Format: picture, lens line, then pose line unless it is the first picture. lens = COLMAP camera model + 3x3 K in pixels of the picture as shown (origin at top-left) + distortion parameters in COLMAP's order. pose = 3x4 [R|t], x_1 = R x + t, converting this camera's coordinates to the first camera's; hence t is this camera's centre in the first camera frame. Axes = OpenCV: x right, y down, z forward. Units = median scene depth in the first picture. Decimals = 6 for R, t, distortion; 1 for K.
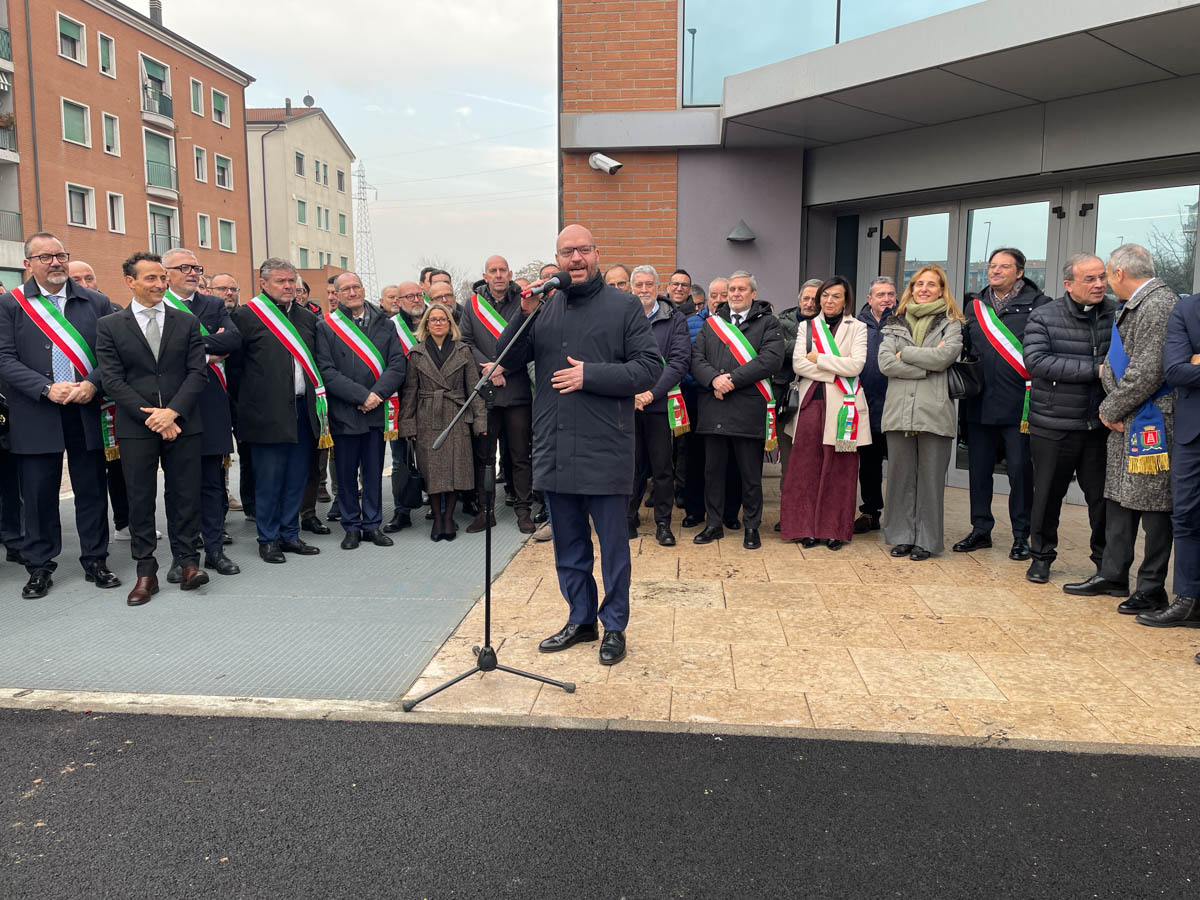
lens RADIAL K [[914.3, 0, 609.8], [0, 914.3, 444.1], [0, 0, 1]] dist [0.072180, -0.091590]
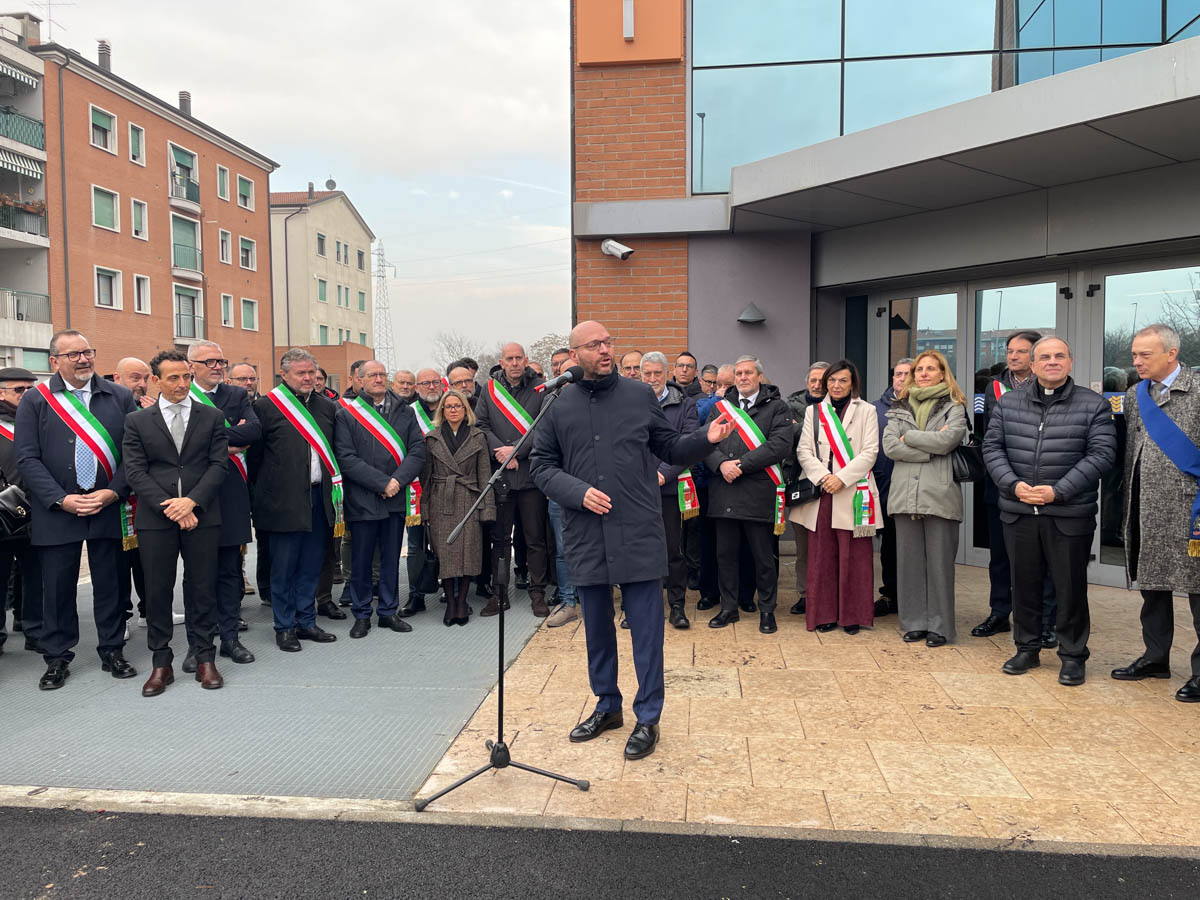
lens RADIAL K [[914.3, 0, 607.1], [0, 914.3, 449.5], [0, 0, 1]] dist [0.072180, -0.091590]
pose [[0.999787, -0.008205, -0.018962, 0.002337], [0.006845, 0.997471, -0.070747, -0.016930], [0.019494, 0.070603, 0.997314, -0.007539]]
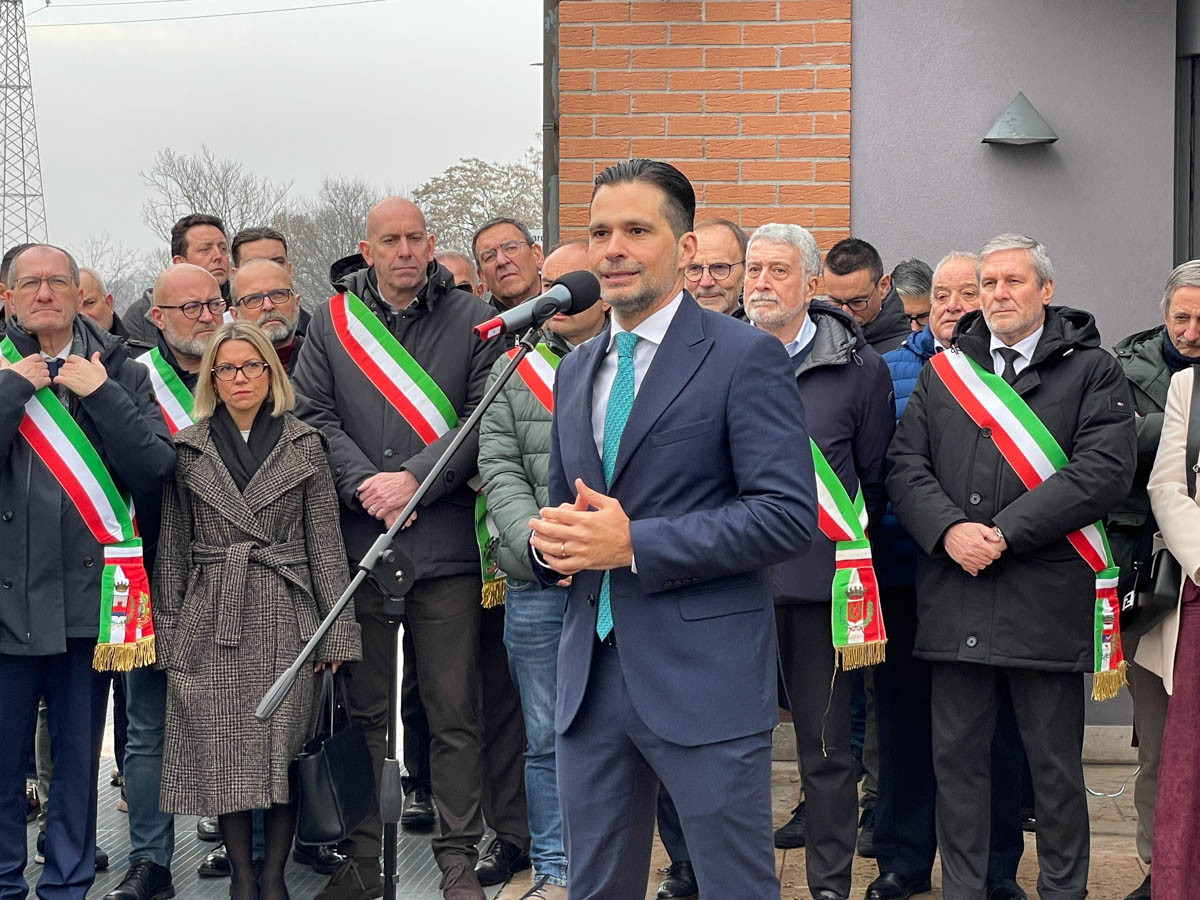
lens RADIAL K [[2476.0, 0, 607.7], [0, 2476.0, 417.3], [0, 0, 1]] dist [0.128218, 0.000000]
pose [[0.999753, -0.000555, -0.022240, -0.010778], [-0.001543, 0.995551, -0.094212, -0.015034], [0.022193, 0.094223, 0.995304, -0.053678]]
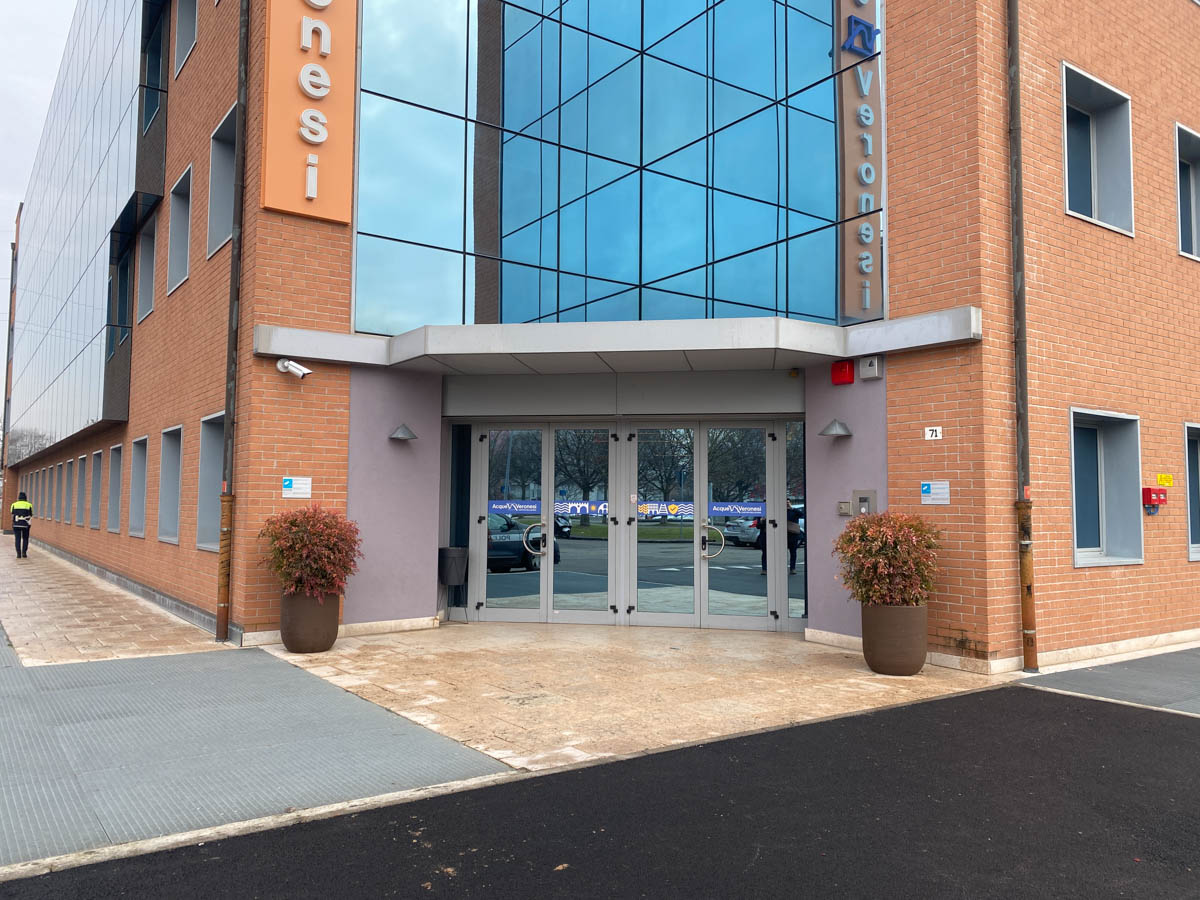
lens RADIAL K [[906.0, 0, 608.0], [0, 906.0, 455.7], [0, 0, 1]] dist [0.035109, -0.030637]
pose [[0.757496, 0.040587, 0.651577, -0.757245], [0.069938, 0.987277, -0.142804, -0.001163], [-0.649083, 0.153744, 0.745019, -0.187810]]
